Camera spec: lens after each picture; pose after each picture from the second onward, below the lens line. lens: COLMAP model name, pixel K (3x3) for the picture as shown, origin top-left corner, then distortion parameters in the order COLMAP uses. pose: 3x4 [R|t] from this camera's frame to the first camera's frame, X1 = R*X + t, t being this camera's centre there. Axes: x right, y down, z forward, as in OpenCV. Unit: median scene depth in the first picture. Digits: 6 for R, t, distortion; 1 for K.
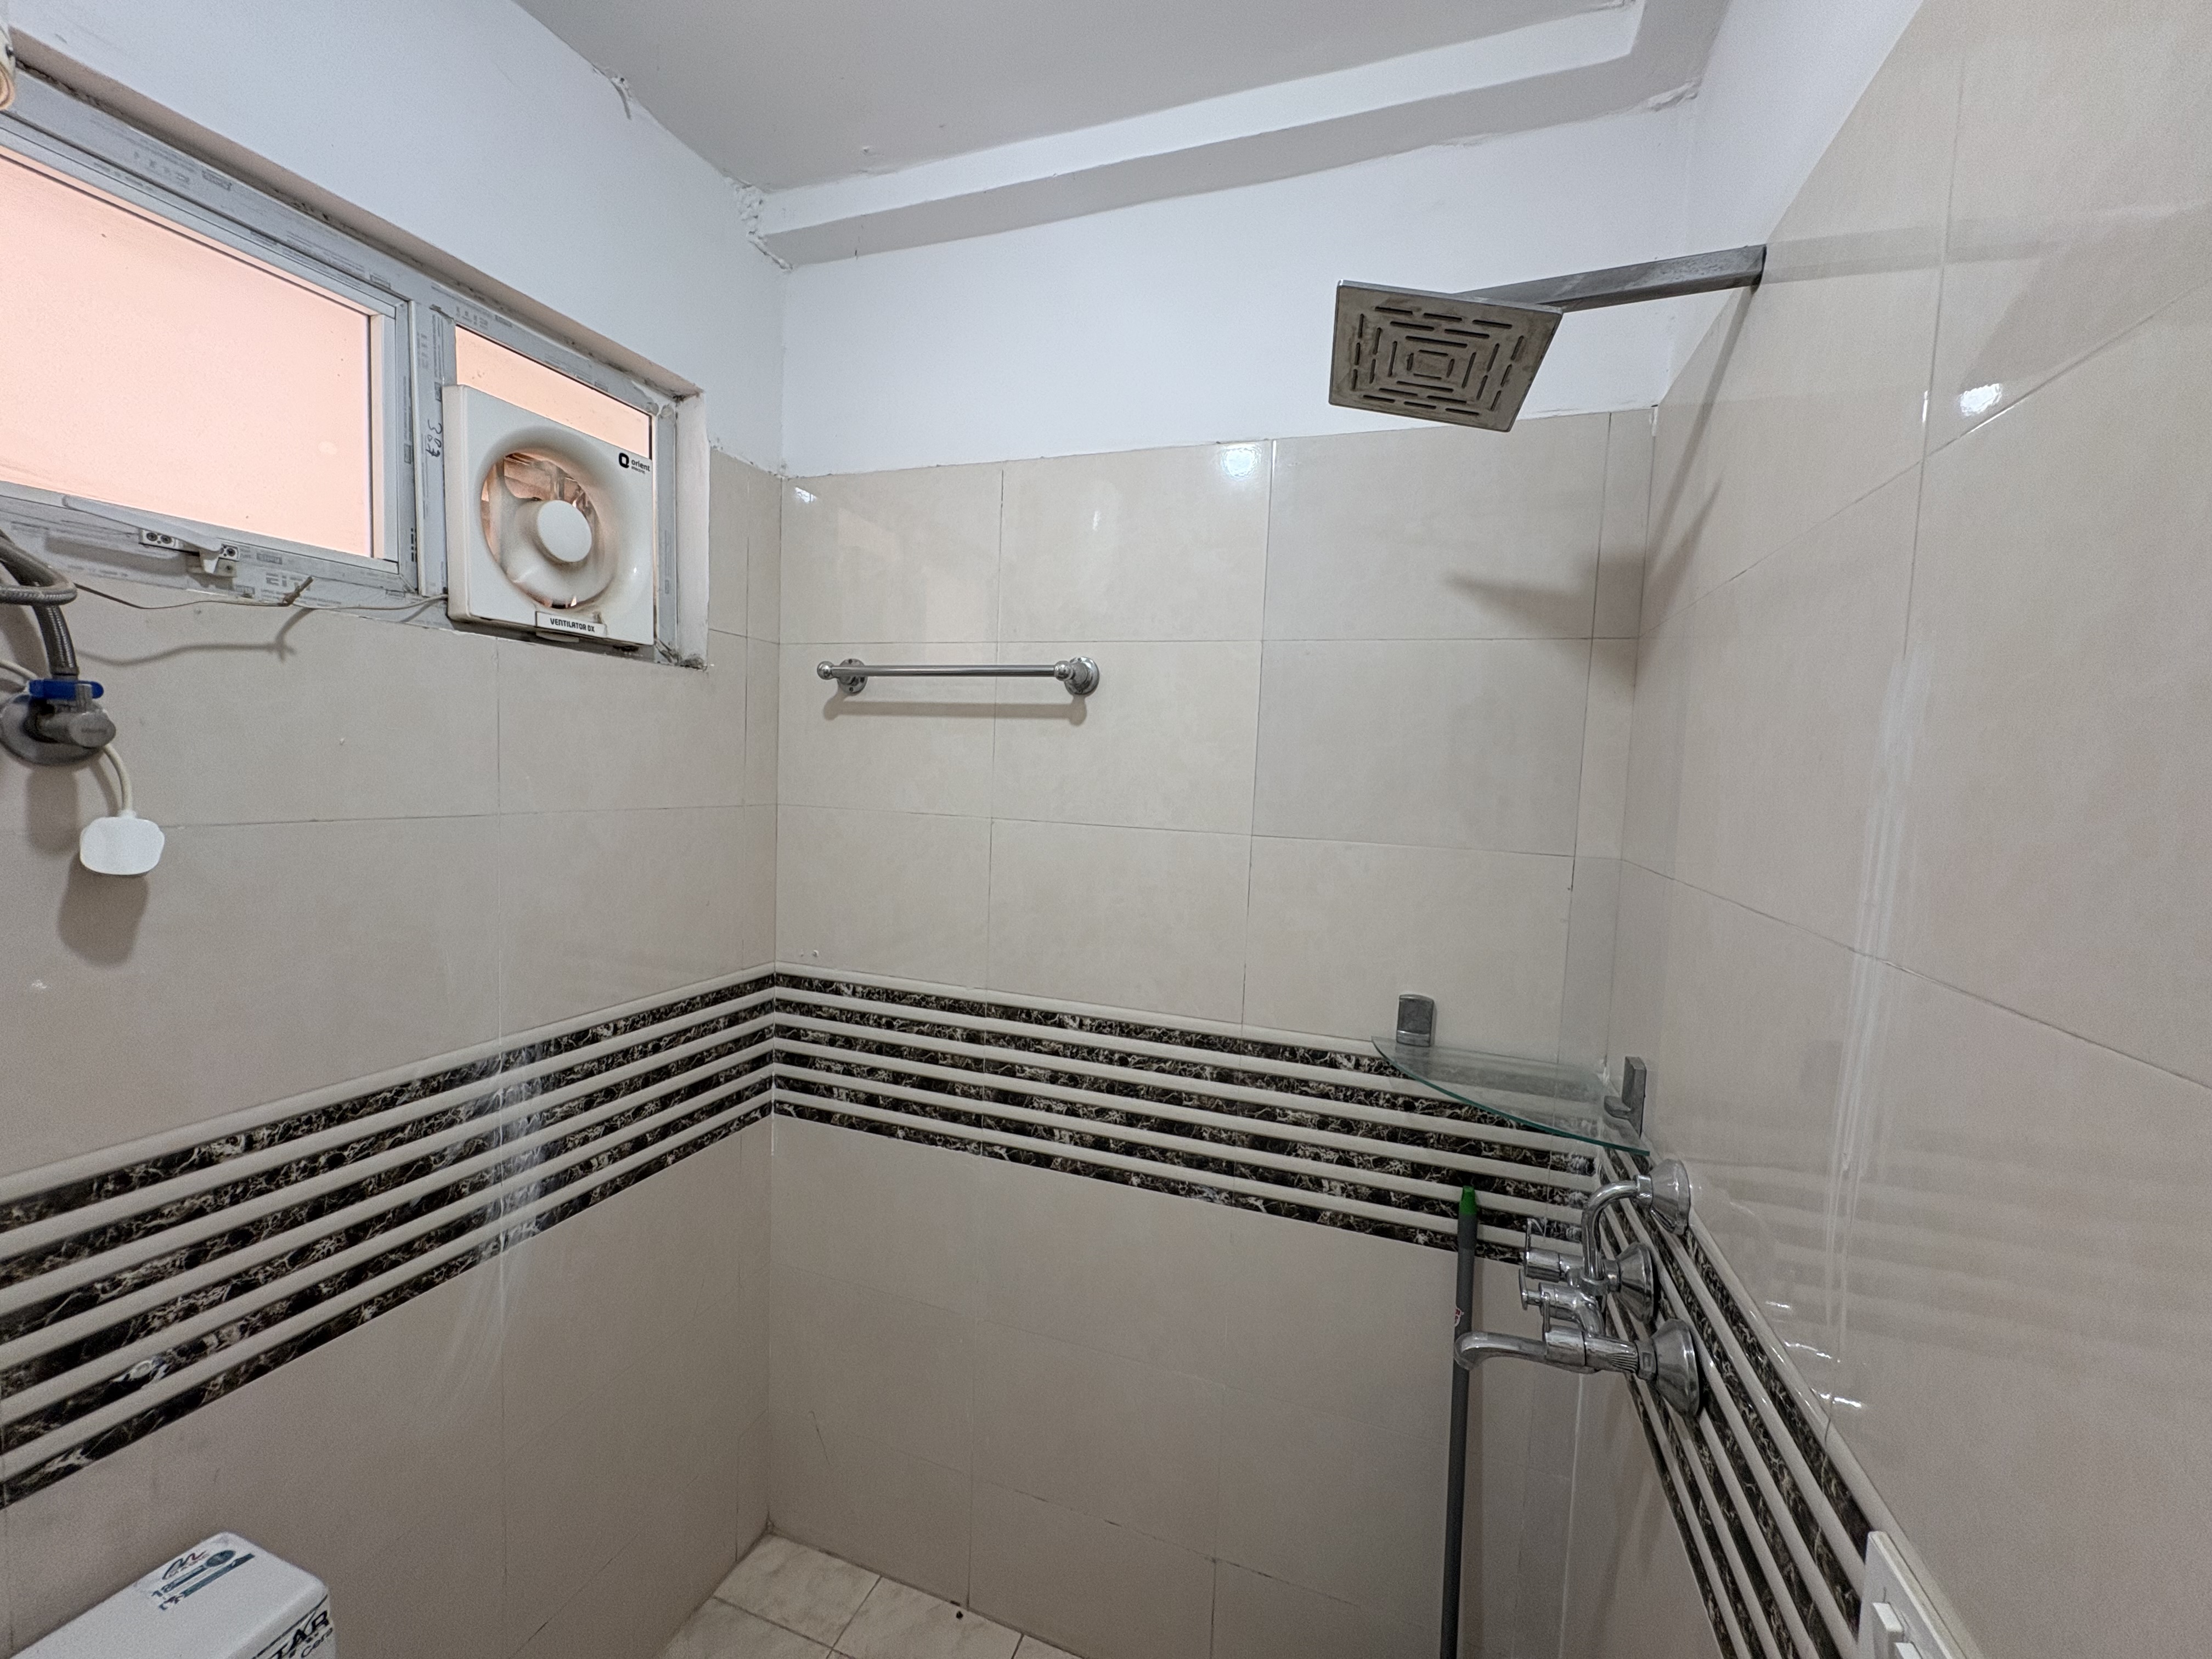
lens RADIAL K [[879.8, 0, 1106.0], [0, 879.8, 829.5], [0, 0, 1]] dist [-0.000309, 0.000332]
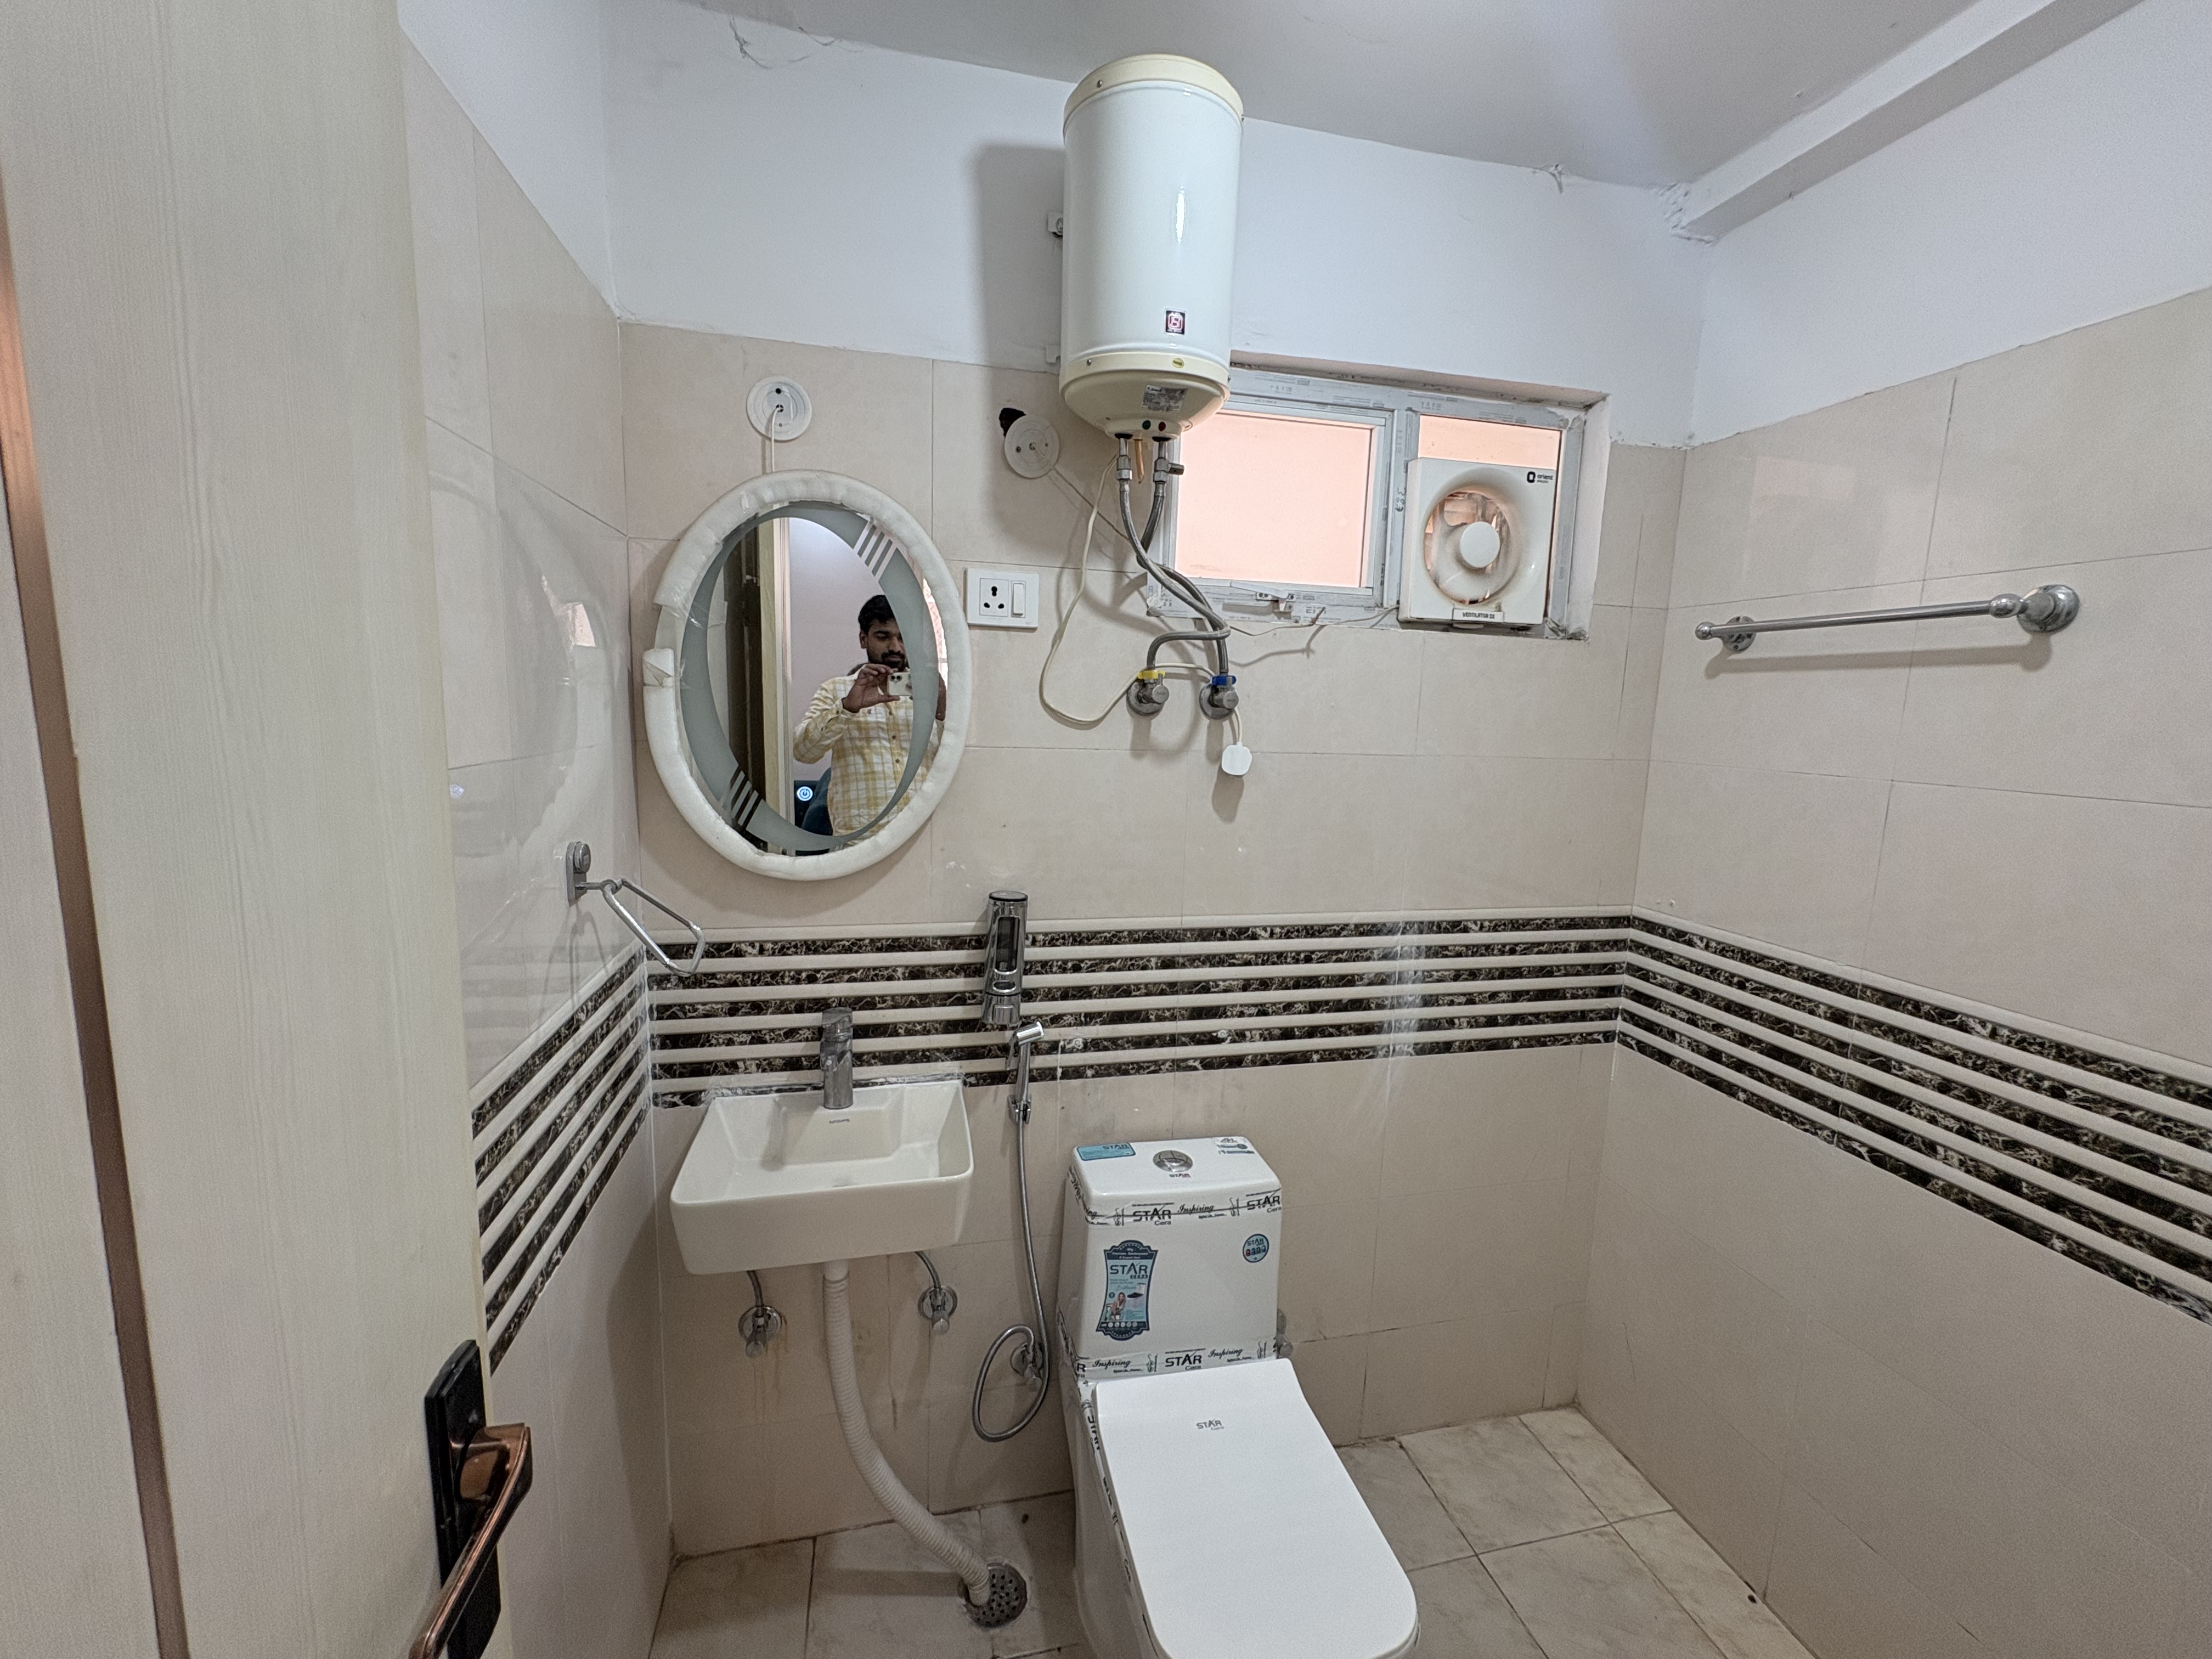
lens RADIAL K [[879.8, 0, 1106.0], [0, 879.8, 829.5], [0, 0, 1]] dist [-0.000309, 0.000332]
pose [[0.541375, 0.094246, -0.835482, 0.210099], [-0.068549, 0.995337, 0.067860, 0.034078], [0.837982, 0.020533, 0.545311, -0.171838]]
